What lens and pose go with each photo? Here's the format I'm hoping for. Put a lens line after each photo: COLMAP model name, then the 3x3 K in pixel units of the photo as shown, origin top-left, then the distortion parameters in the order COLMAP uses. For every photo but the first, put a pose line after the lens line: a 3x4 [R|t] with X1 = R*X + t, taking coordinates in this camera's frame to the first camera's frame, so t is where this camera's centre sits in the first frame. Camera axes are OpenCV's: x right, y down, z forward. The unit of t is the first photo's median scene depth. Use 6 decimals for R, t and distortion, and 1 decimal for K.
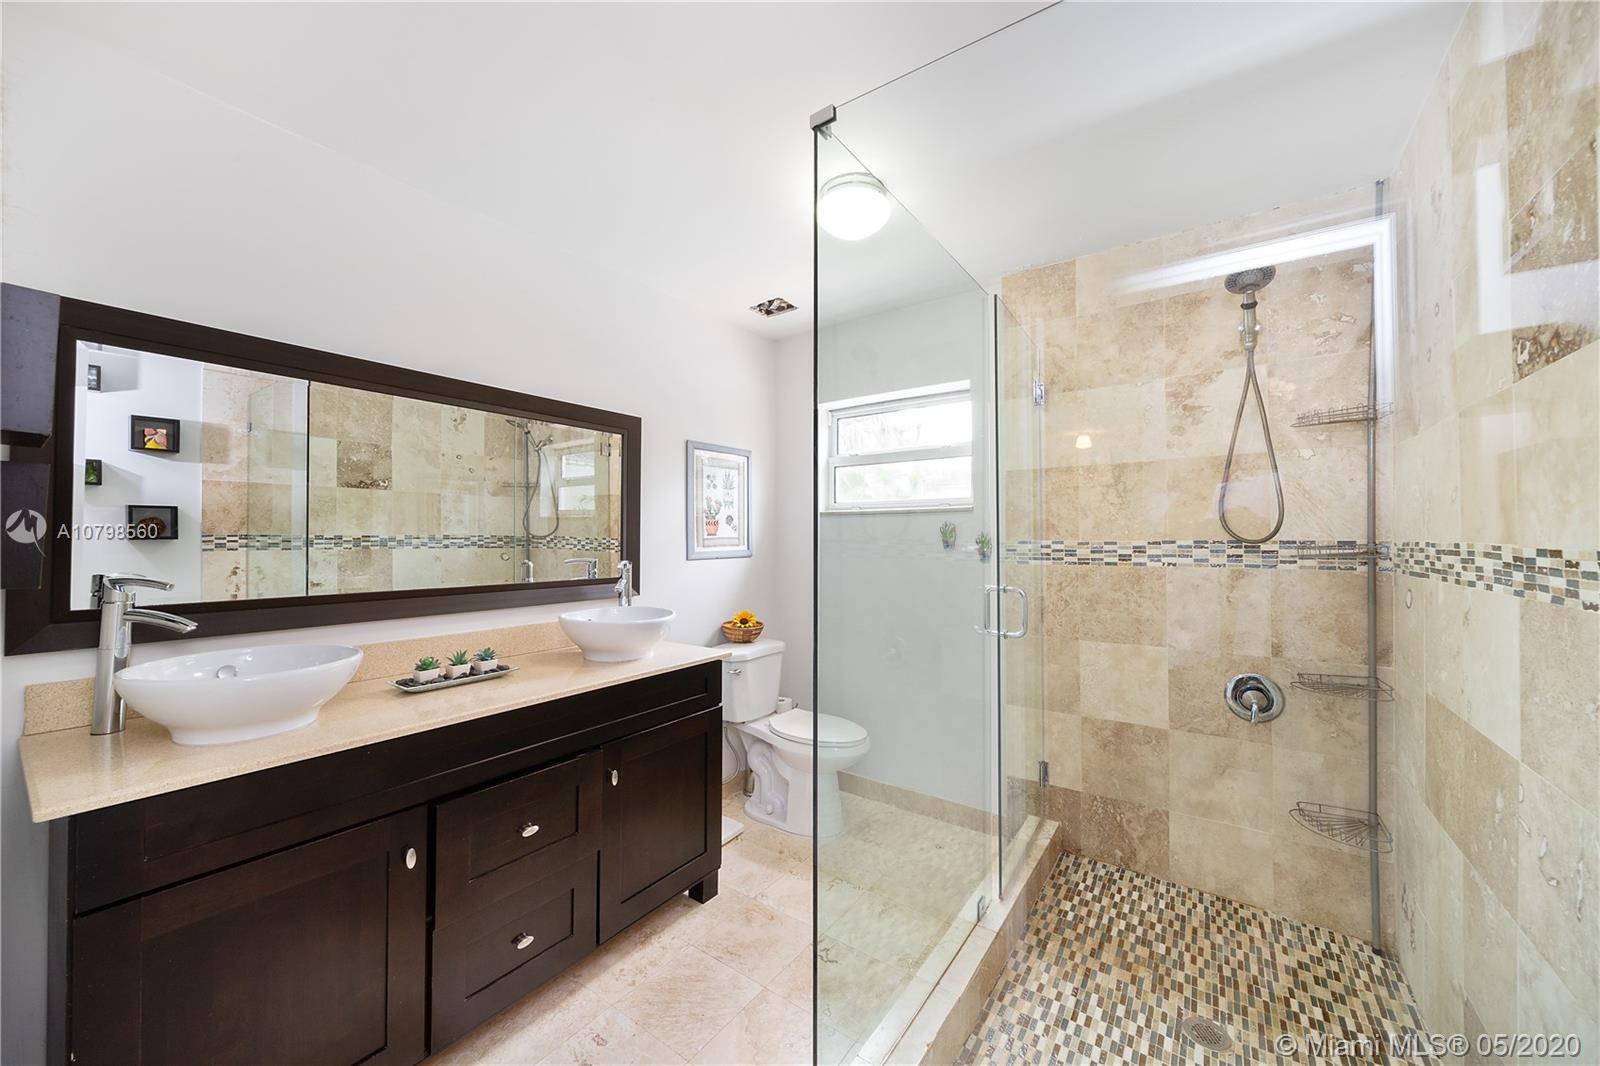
lens RADIAL K [[556.6, 0, 801.7], [0, 556.6, 521.4], [0, 0, 1]] dist [0.000379, -0.000117]
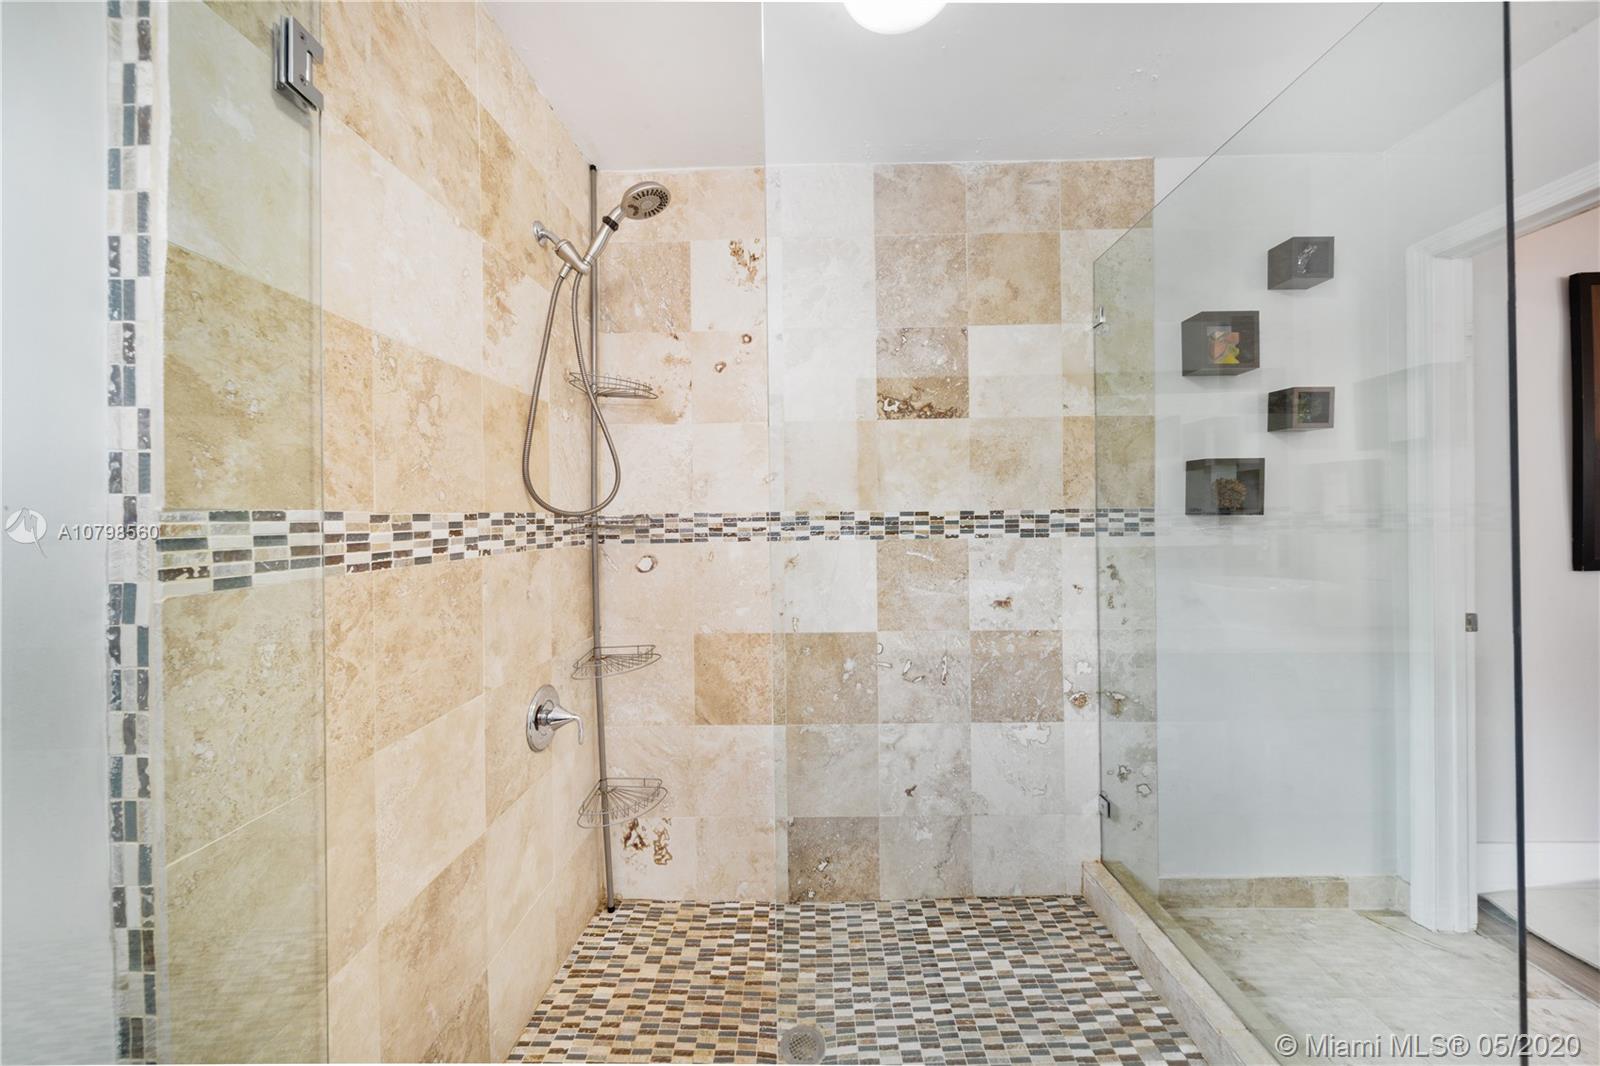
lens RADIAL K [[556.6, 0, 801.7], [0, 556.6, 521.4], [0, 0, 1]] dist [0.000379, -0.000117]
pose [[-0.565947, 0.007096, 0.824411, -0.023427], [-0.007530, 0.999877, -0.013775, 0.050774], [-0.824407, -0.014003, -0.565824, 1.084538]]
